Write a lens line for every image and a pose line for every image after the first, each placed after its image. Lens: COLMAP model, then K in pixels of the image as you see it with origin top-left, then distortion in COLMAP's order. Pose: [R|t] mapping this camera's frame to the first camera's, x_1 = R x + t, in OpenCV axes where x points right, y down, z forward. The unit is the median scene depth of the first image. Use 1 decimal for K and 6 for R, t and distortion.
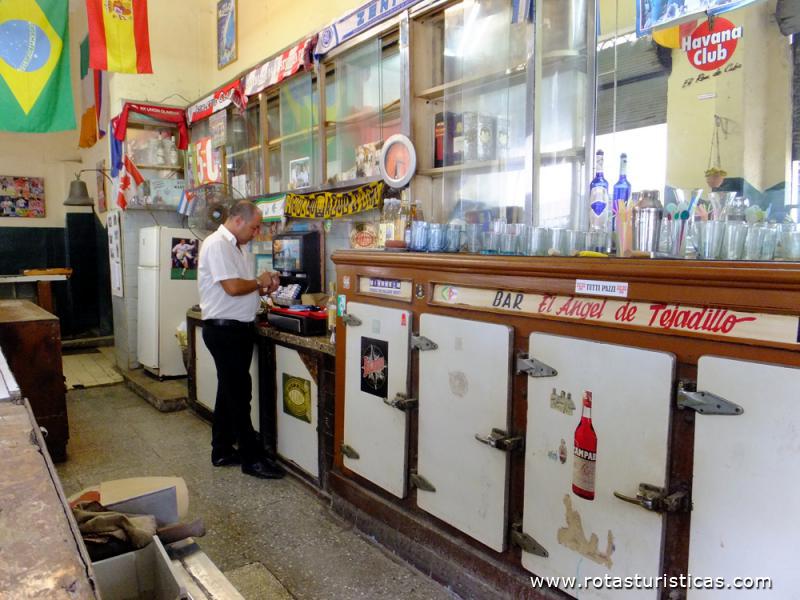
lens RADIAL K [[606.0, 0, 400.0], [0, 606.0, 300.0], [0, 0, 1]] dist [-0.024161, 0.008159]
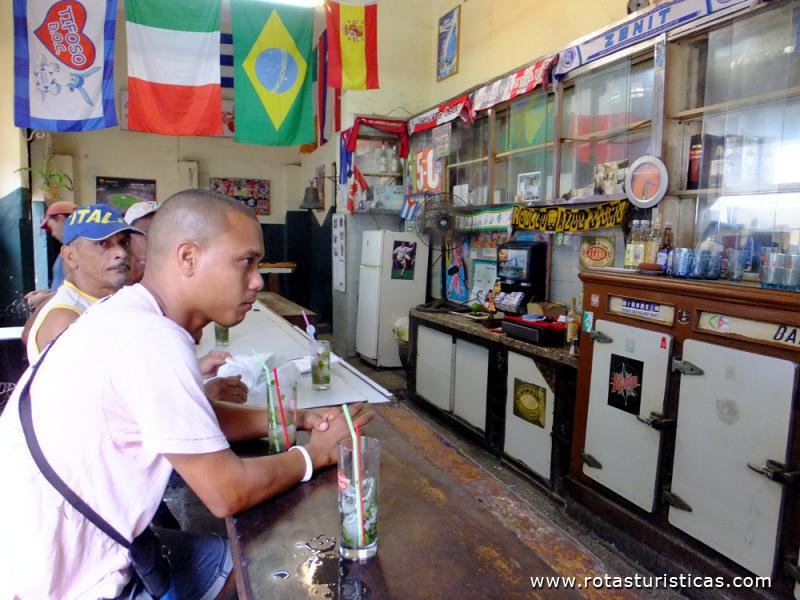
lens RADIAL K [[606.0, 0, 400.0], [0, 606.0, 300.0], [0, 0, 1]] dist [-0.024161, 0.008159]
pose [[0.960895, 0.048263, -0.272675, -0.100869], [-0.044924, 0.998819, 0.018478, -0.026757], [0.273245, -0.005506, 0.961929, -0.081245]]
